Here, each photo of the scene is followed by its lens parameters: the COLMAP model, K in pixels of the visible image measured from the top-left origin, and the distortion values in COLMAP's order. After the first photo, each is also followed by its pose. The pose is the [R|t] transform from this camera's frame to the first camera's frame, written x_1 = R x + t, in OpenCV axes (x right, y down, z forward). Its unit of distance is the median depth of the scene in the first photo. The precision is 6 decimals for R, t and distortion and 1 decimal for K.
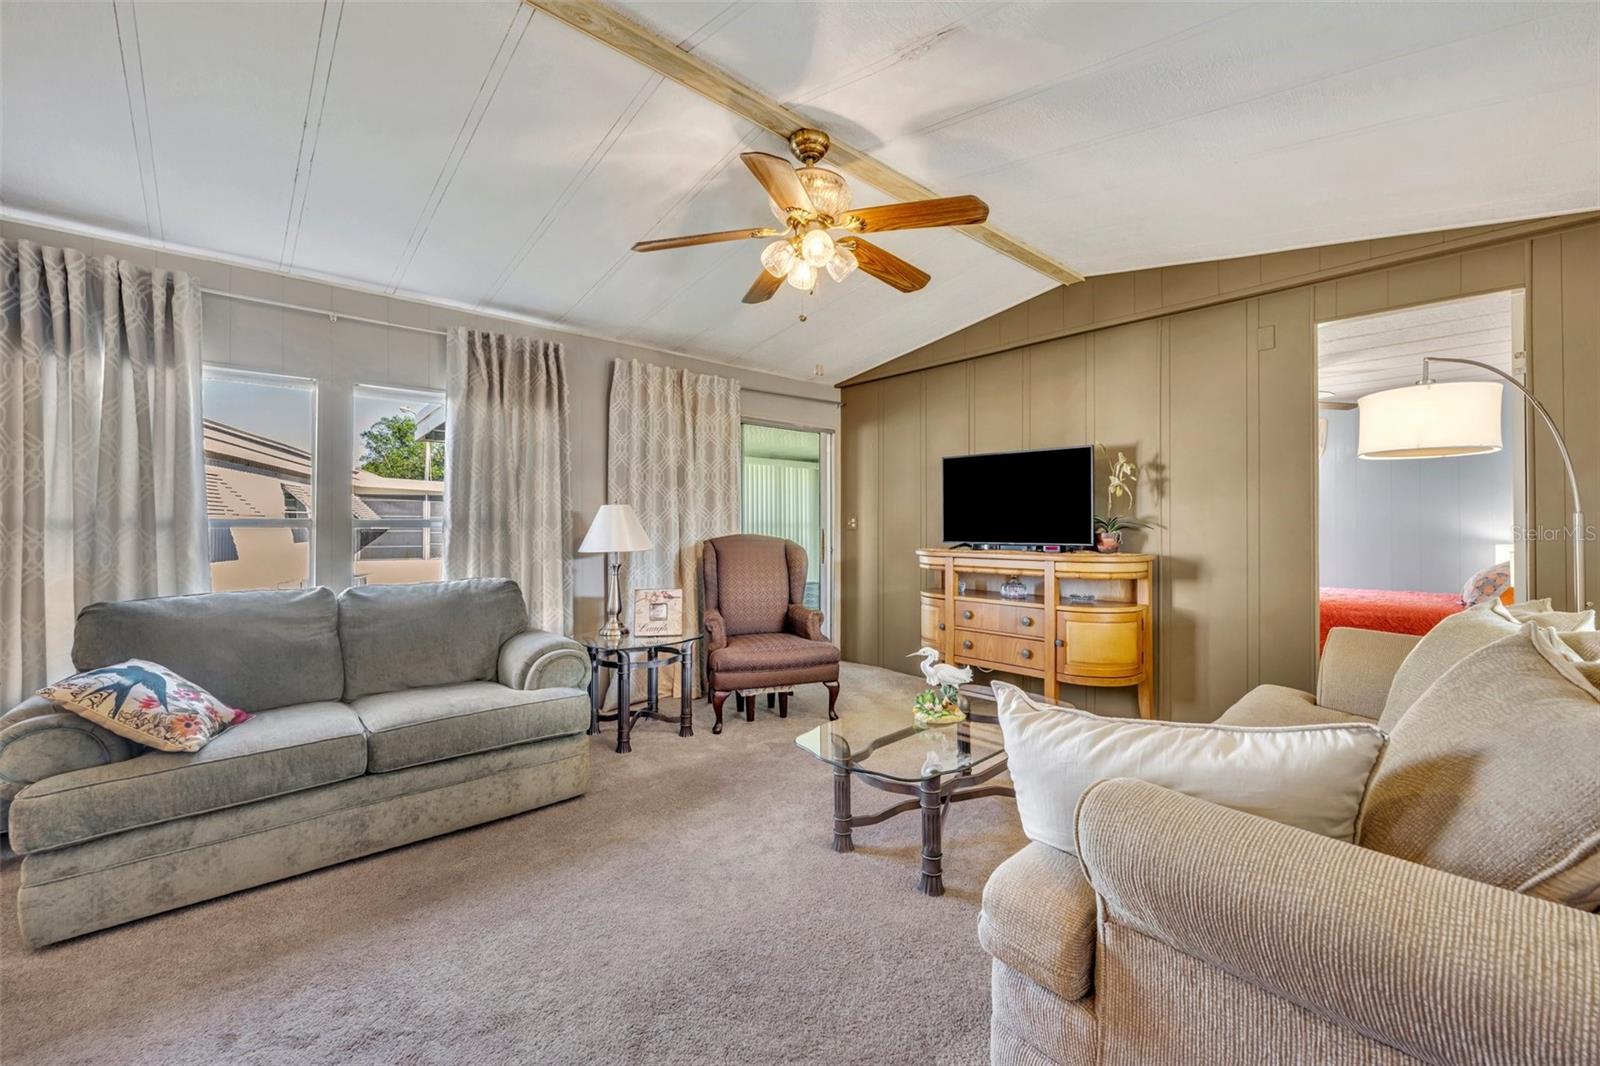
lens RADIAL K [[659.2, 0, 802.4], [0, 659.2, 528.3], [0, 0, 1]] dist [0.021655, 0.000012]
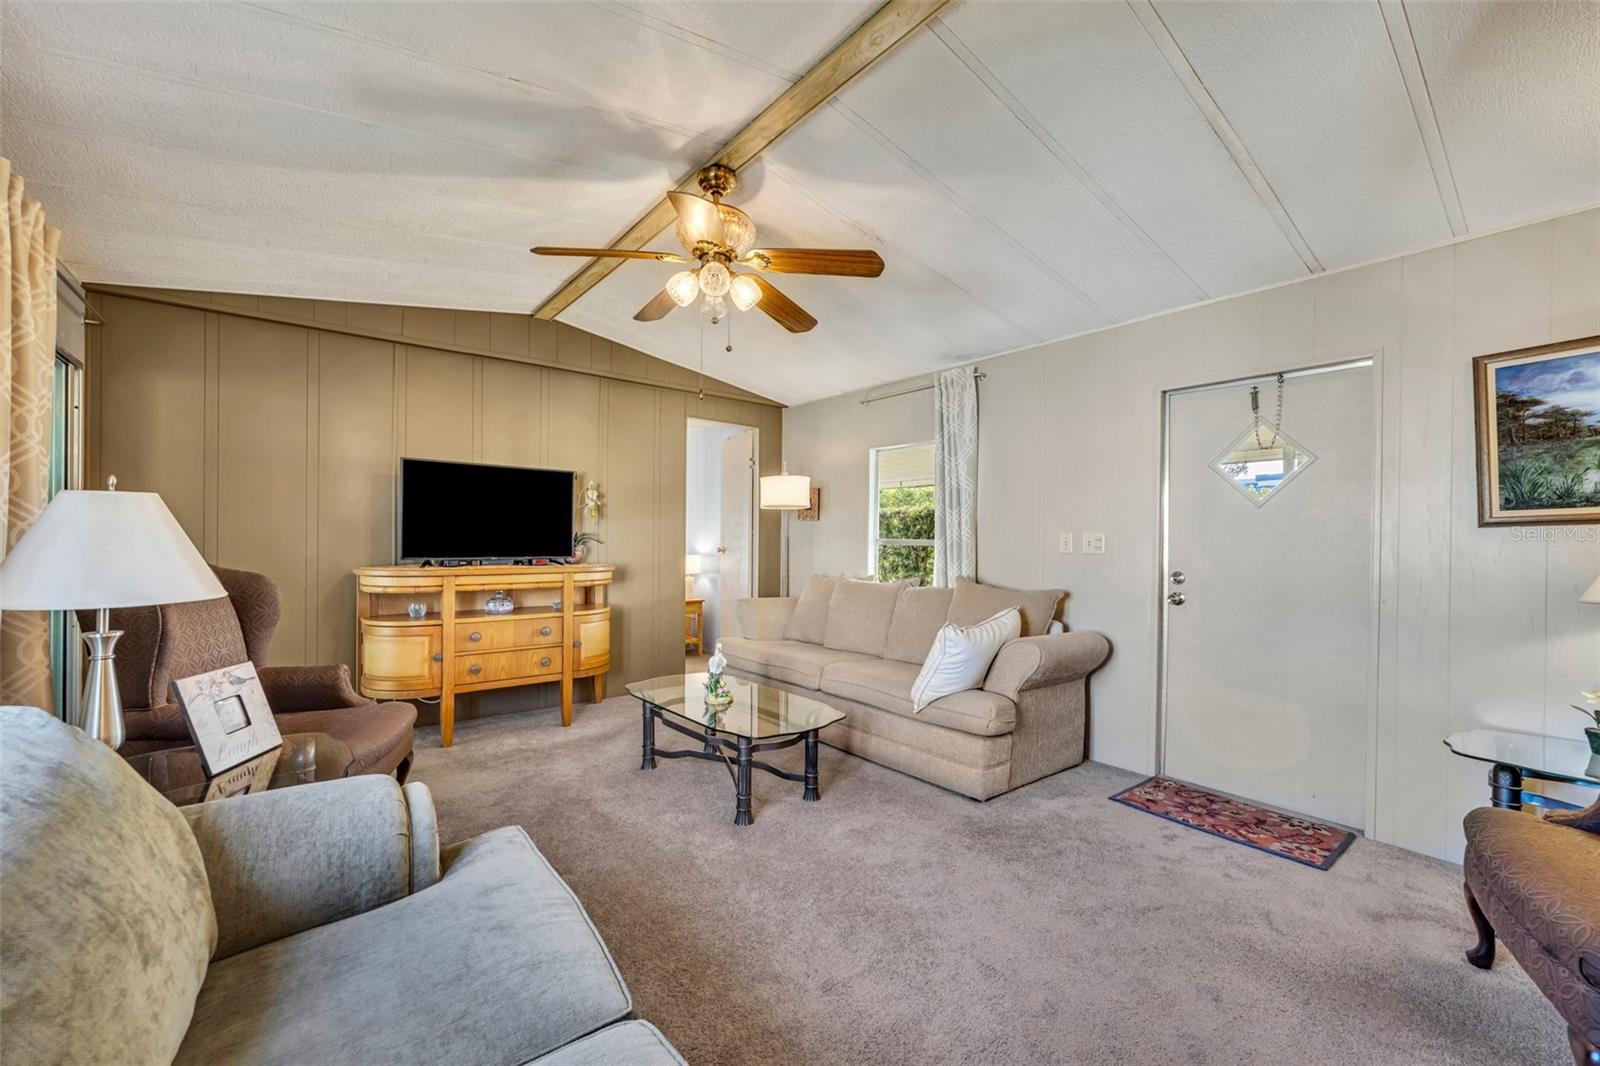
lens RADIAL K [[645.7, 0, 799.9], [0, 645.7, 543.9], [0, 0, 1]] dist [0.000180, 0.000022]
pose [[0.046719, -0.003291, 0.998903, -0.673845], [-0.009830, 0.999945, 0.003754, -0.006619], [-0.998860, -0.009995, 0.046684, 0.548834]]
